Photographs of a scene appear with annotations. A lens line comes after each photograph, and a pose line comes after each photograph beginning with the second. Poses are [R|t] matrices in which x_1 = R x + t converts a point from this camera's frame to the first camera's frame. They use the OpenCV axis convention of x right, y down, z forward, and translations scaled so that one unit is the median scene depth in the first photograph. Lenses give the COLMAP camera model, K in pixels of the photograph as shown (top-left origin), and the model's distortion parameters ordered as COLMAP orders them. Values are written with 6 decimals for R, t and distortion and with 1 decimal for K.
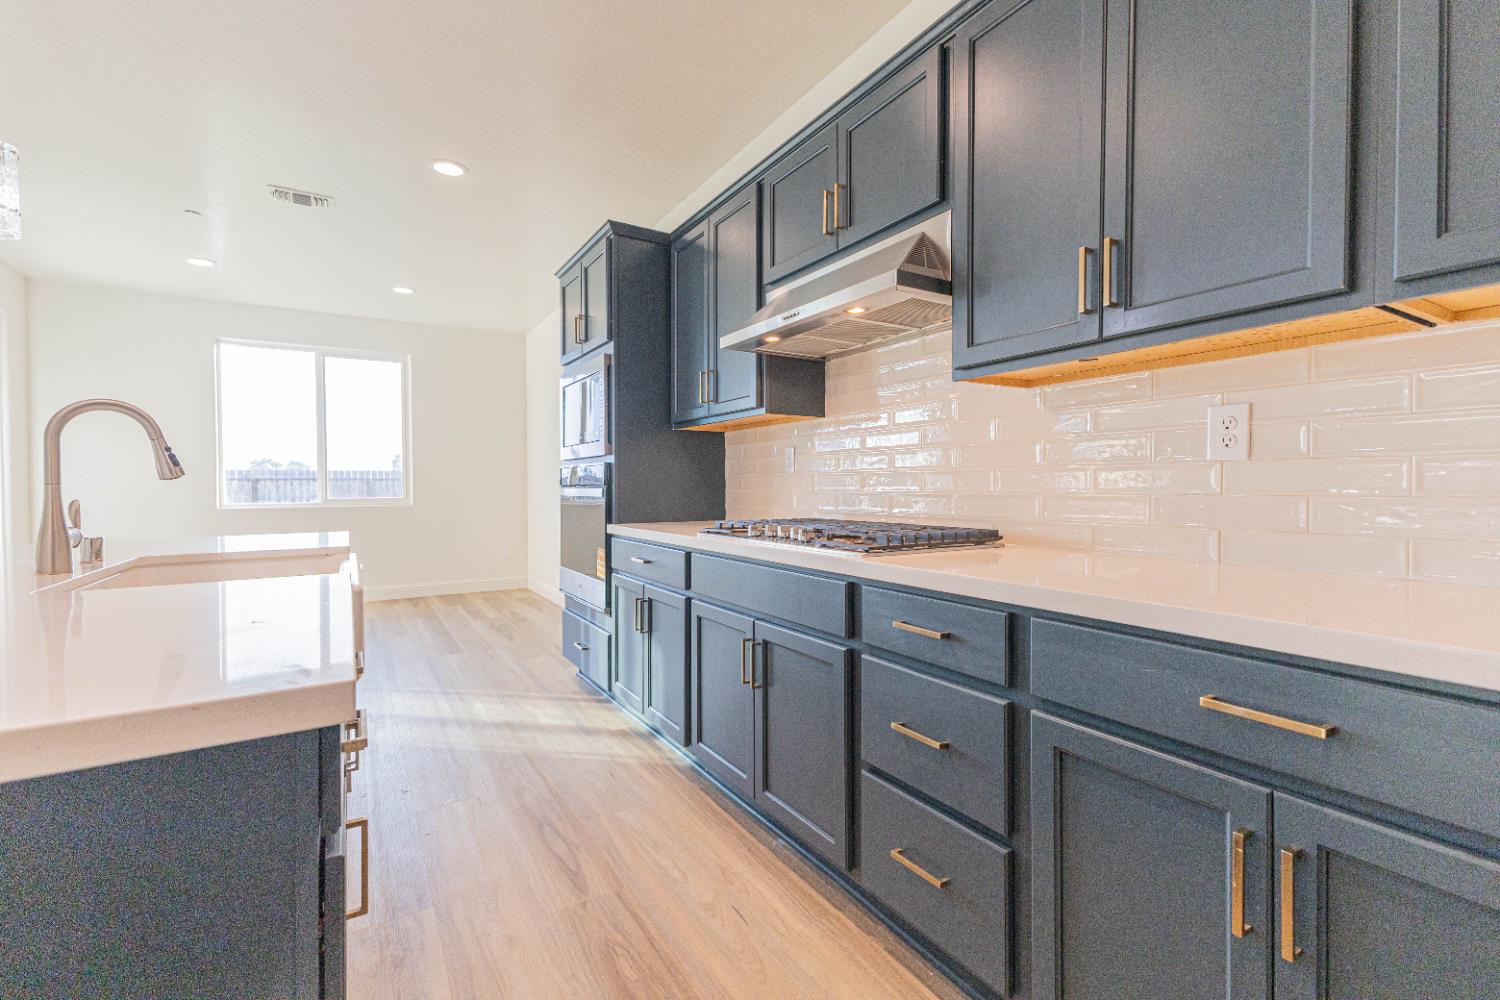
lens RADIAL K [[640.5, 0, 755.8], [0, 640.5, 497.1], [0, 0, 1]] dist [0.002642, -0.001030]
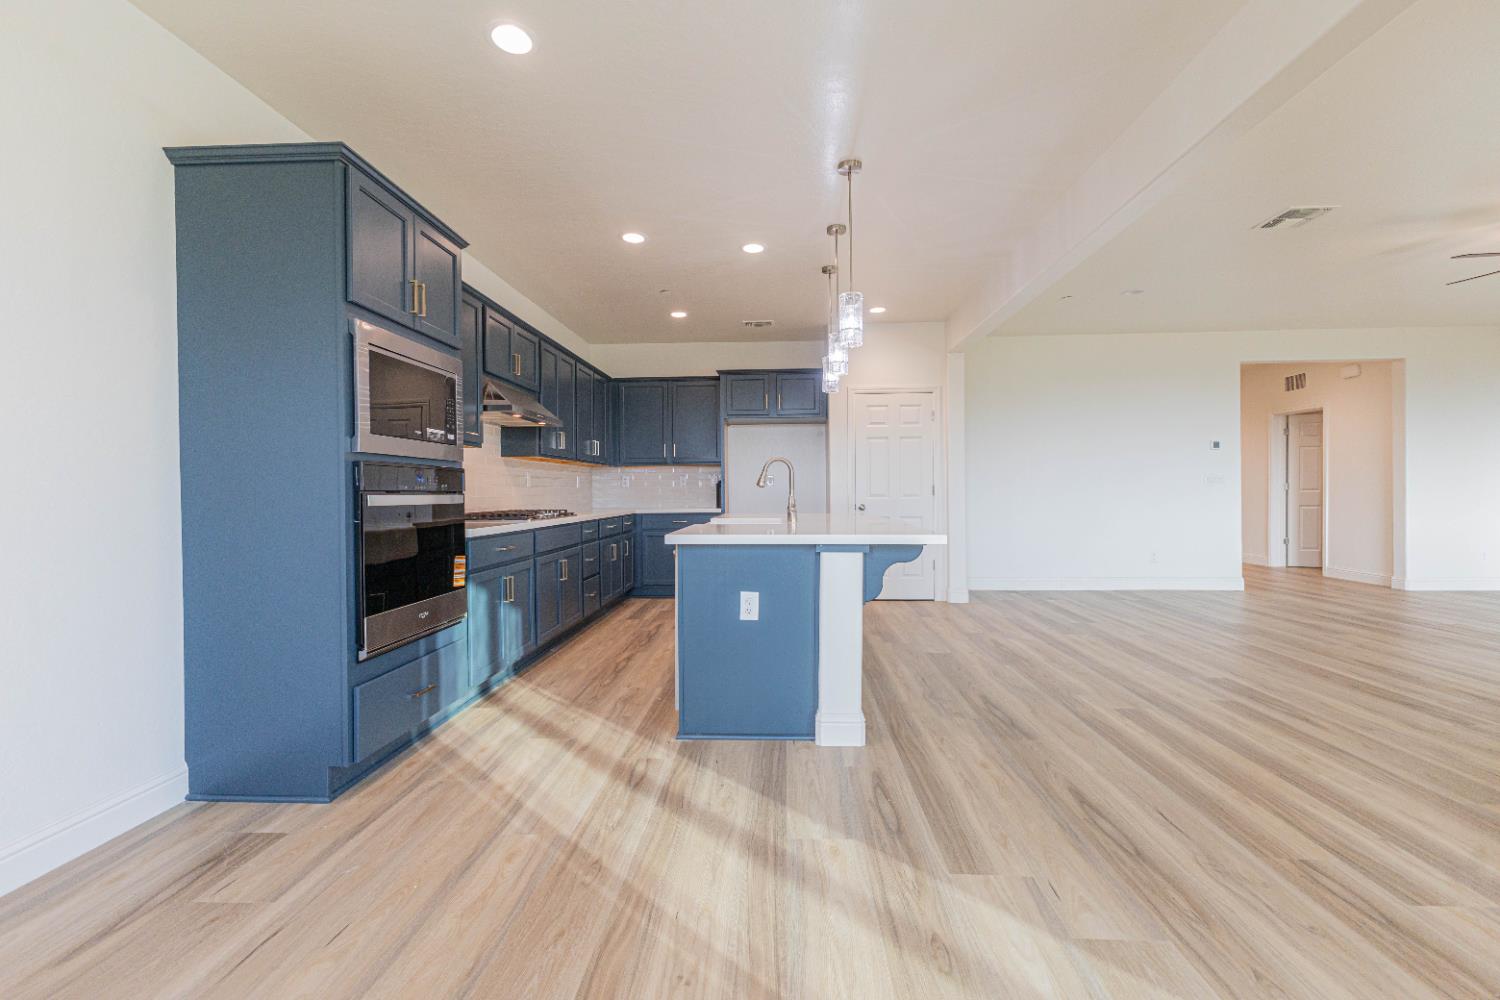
lens RADIAL K [[640.5, 0, 756.9], [0, 640.5, 494.1], [0, 0, 1]] dist [0.002642, -0.001030]
pose [[-0.823178, 0.009406, 0.567706, -1.238006], [0.014540, 0.999884, 0.004517, -0.012796], [-0.567597, 0.011973, -0.823219, 1.636544]]
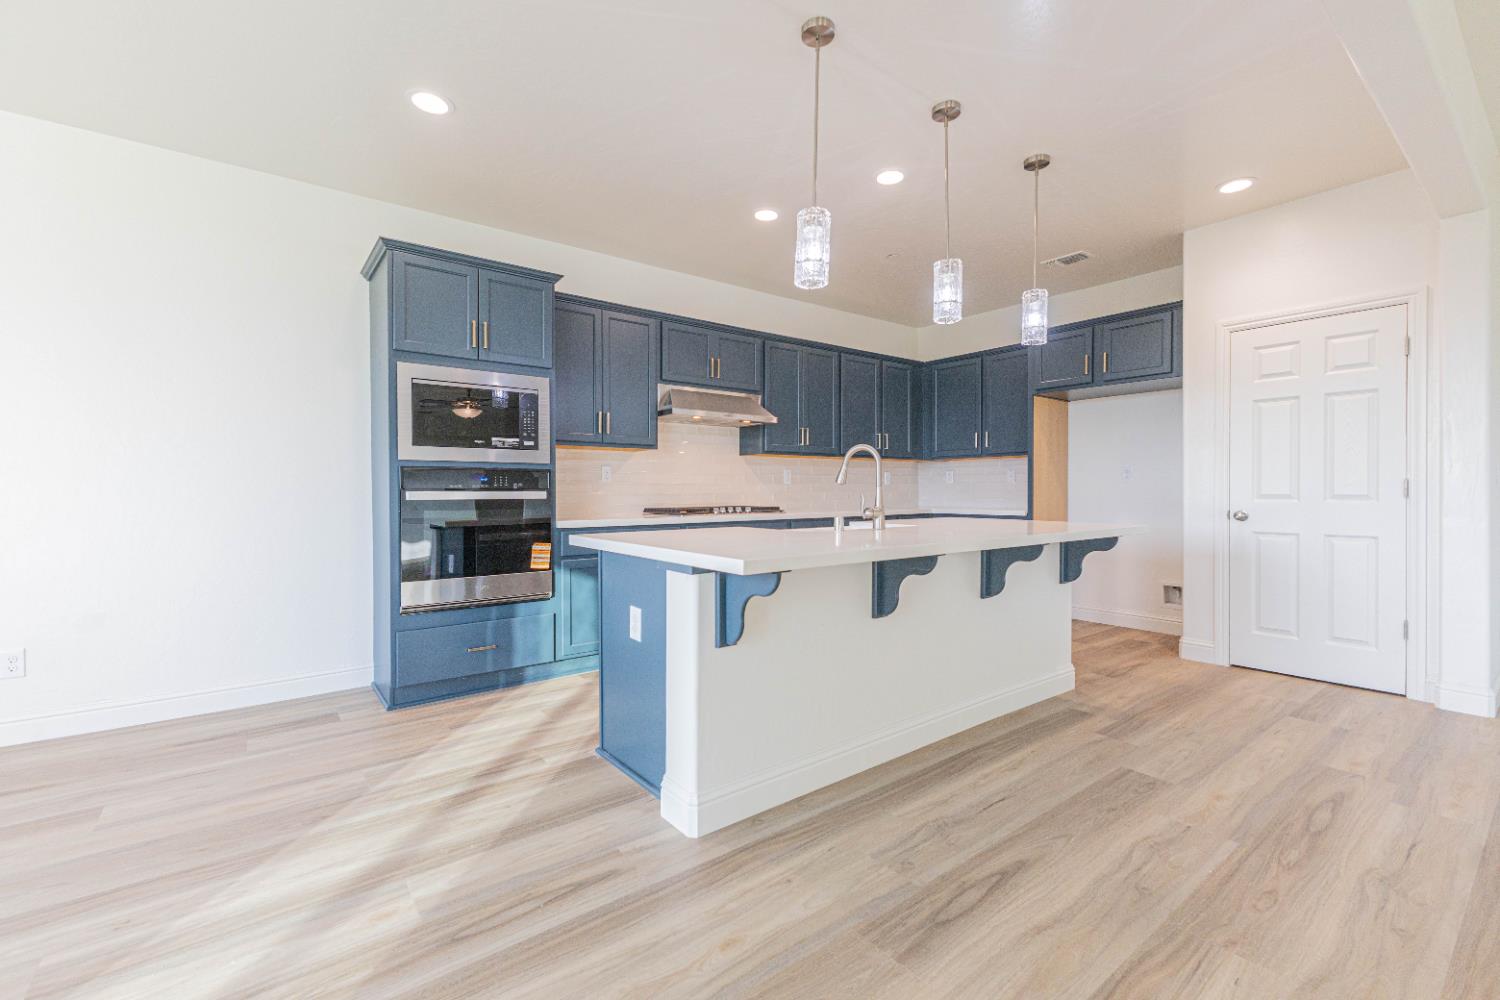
lens RADIAL K [[640.5, 0, 763.0], [0, 640.5, 502.0], [0, 0, 1]] dist [0.002642, -0.001030]
pose [[-0.113036, -0.012520, 0.993512, -1.518476], [0.007736, 0.999879, 0.013480, -0.007655], [-0.993561, 0.009209, -0.112925, 0.782347]]
